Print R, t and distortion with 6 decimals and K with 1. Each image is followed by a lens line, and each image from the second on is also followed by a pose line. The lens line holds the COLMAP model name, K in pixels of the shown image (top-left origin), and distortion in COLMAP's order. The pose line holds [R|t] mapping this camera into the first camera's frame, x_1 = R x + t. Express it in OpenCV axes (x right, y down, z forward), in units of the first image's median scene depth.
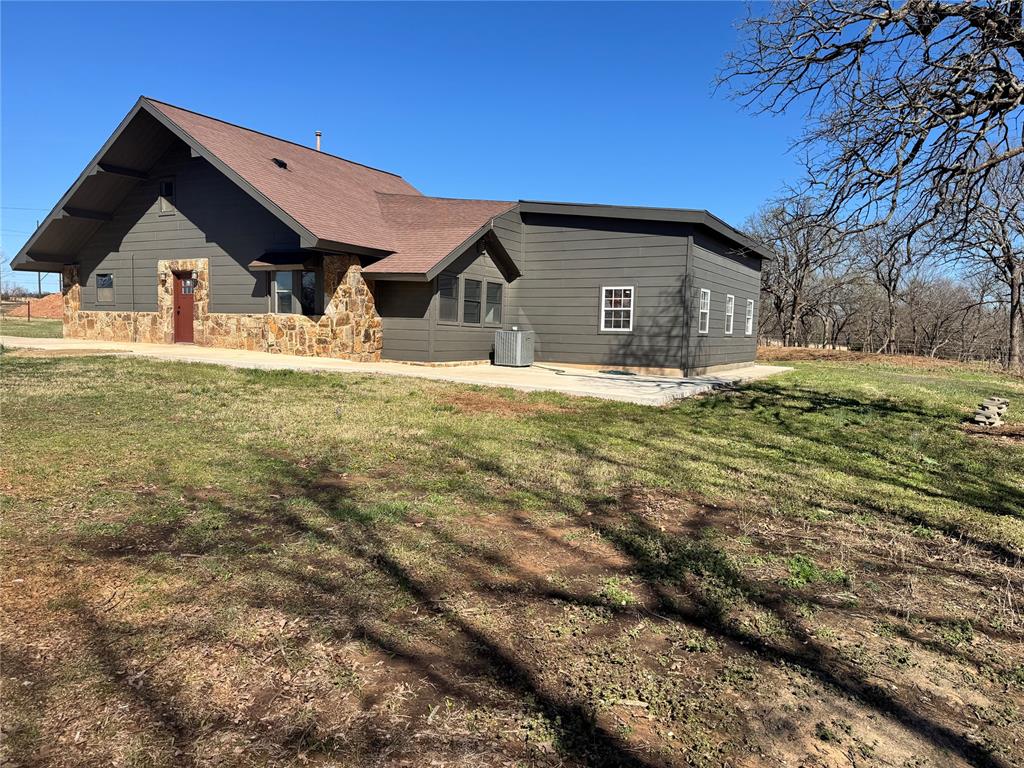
lens RADIAL K [[711.6, 0, 518.1], [0, 711.6, 388.5], [0, 0, 1]] dist [0.066806, -0.087818]
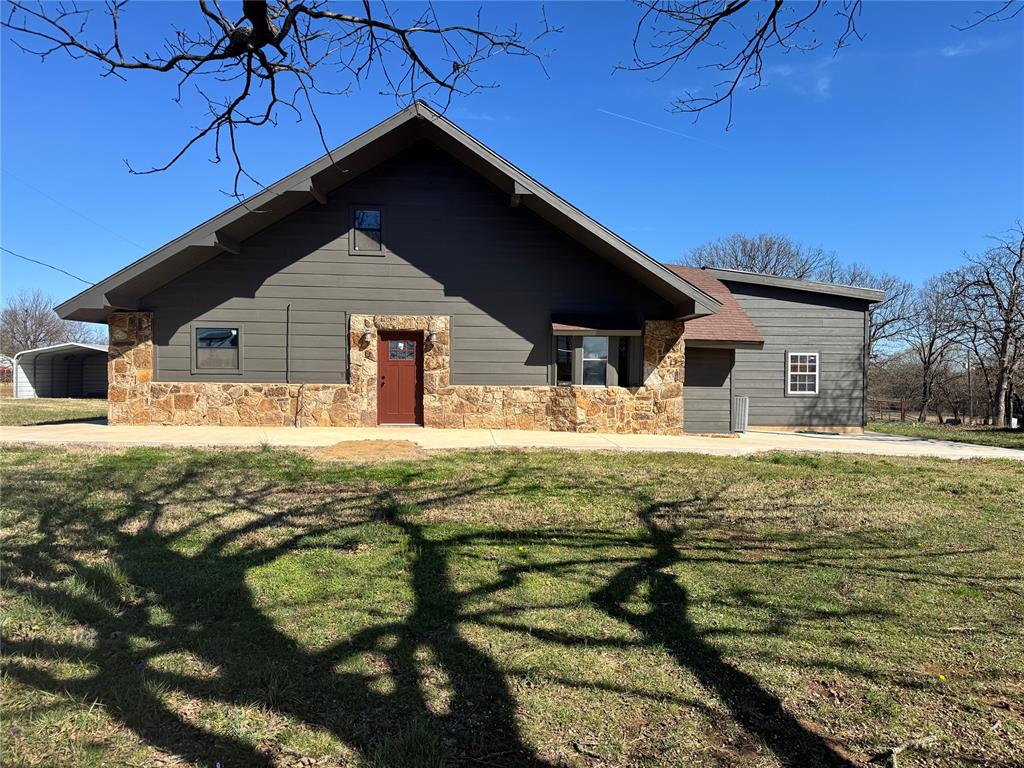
lens RADIAL K [[711.6, 0, 513.6], [0, 711.6, 386.6], [0, 0, 1]] dist [0.066806, -0.087818]
pose [[0.846413, -0.020949, 0.532115, -0.805307], [0.055346, 0.997275, -0.048774, -0.063233], [-0.529643, 0.070733, 0.845266, 0.316871]]
